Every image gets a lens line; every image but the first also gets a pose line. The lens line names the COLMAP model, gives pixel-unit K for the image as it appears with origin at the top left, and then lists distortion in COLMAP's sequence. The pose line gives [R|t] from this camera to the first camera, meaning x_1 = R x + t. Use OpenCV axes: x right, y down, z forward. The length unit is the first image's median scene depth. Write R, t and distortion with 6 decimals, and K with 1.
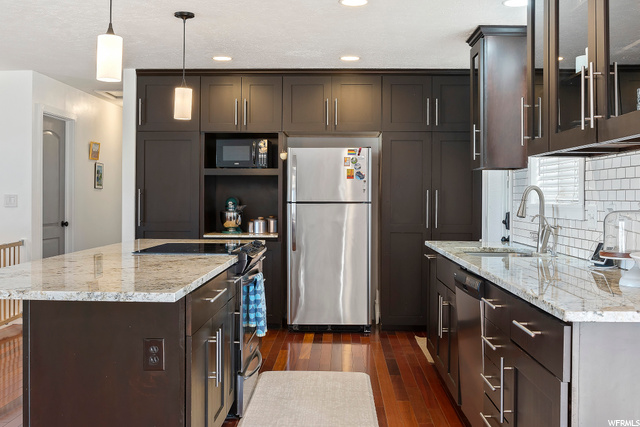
lens RADIAL K [[682.5, 0, 315.4], [0, 682.5, 212.6], [0, 0, 1]] dist [-0.041670, 0.000249]
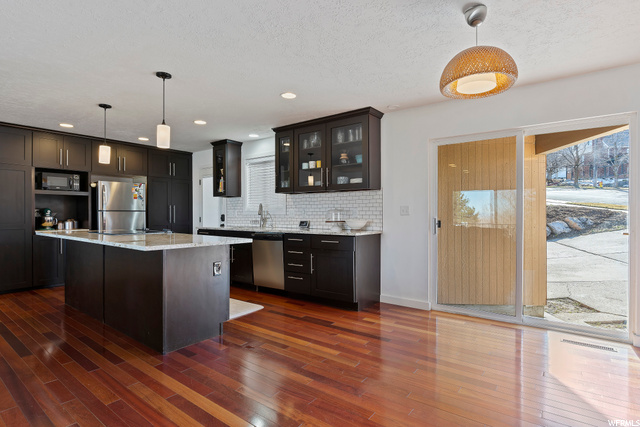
lens RADIAL K [[329.4, 0, 320.0], [0, 329.4, 213.5], [0, 0, 1]] dist [-0.012007, 0.000073]
pose [[0.580423, -0.003180, 0.814309, -0.722896], [0.021795, 0.999695, -0.011631, 0.026936], [-0.814024, 0.024499, 0.580315, 0.026002]]
